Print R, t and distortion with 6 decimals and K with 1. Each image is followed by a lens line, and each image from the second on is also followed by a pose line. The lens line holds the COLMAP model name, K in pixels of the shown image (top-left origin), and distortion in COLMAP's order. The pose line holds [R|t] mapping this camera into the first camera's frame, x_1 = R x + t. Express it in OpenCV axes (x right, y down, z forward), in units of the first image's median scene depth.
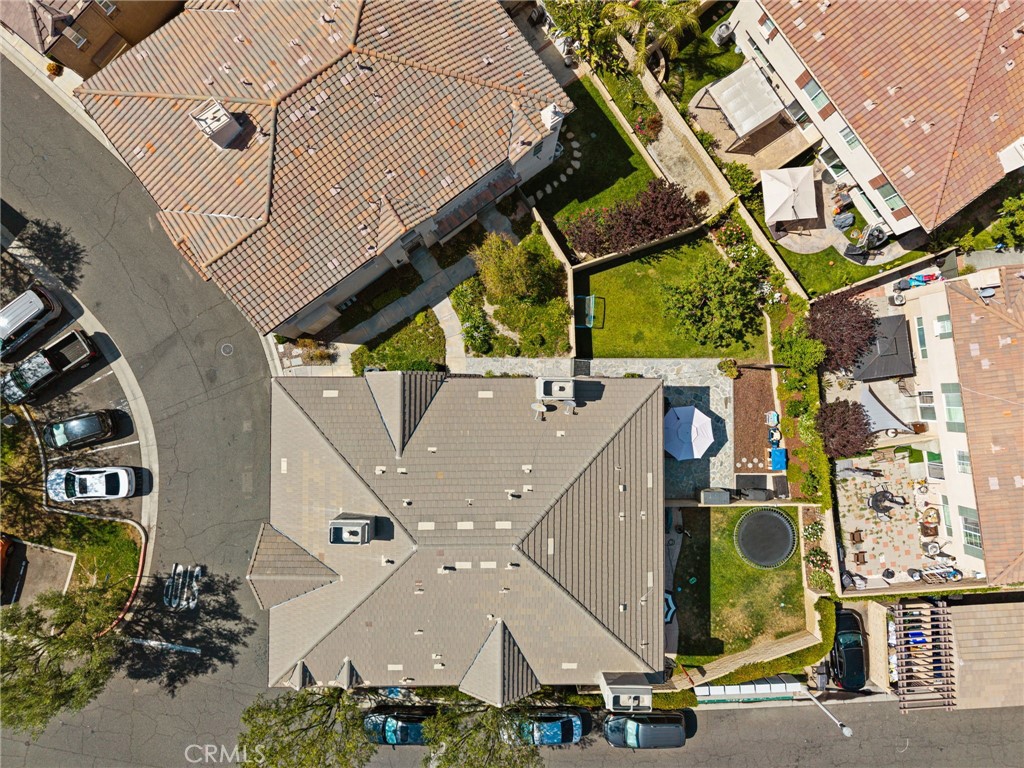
lens RADIAL K [[688.8, 0, 512.0], [0, 688.8, 384.0], [0, 0, 1]] dist [0.052719, -0.067356]
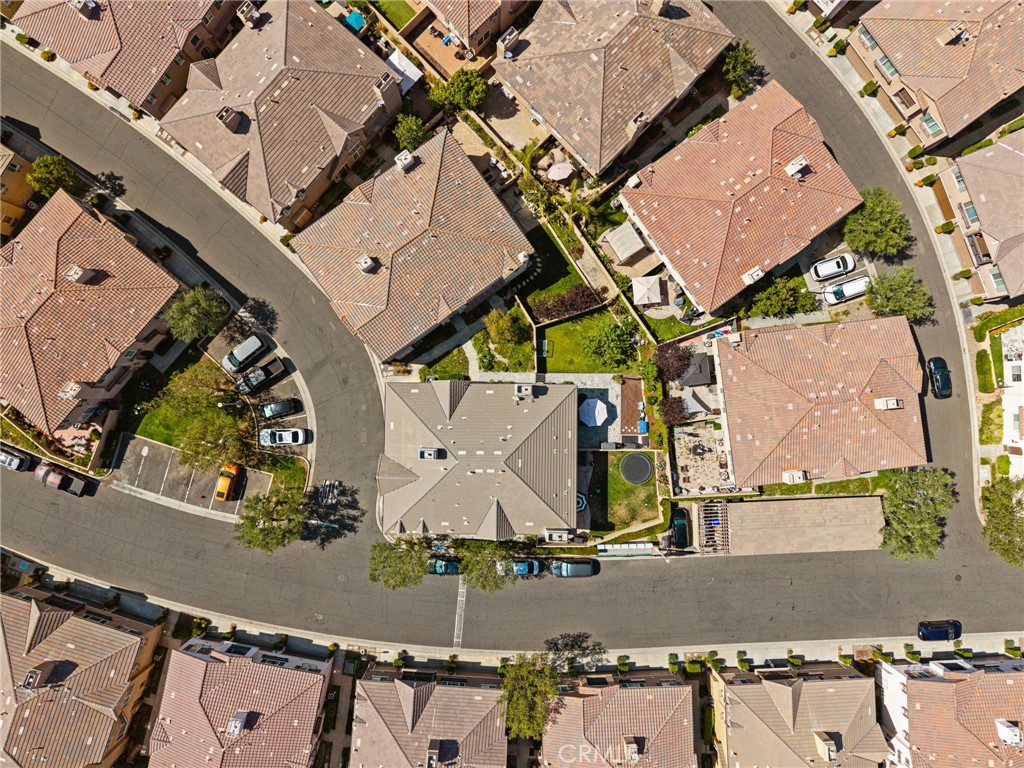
lens RADIAL K [[688.8, 0, 512.0], [0, 688.8, 384.0], [0, 0, 1]] dist [0.052719, -0.067356]
pose [[0.999963, 0.008205, -0.002458, 0.027299], [-0.008194, 0.999956, 0.004506, -0.015386], [0.002495, -0.004486, 0.999987, -0.888284]]
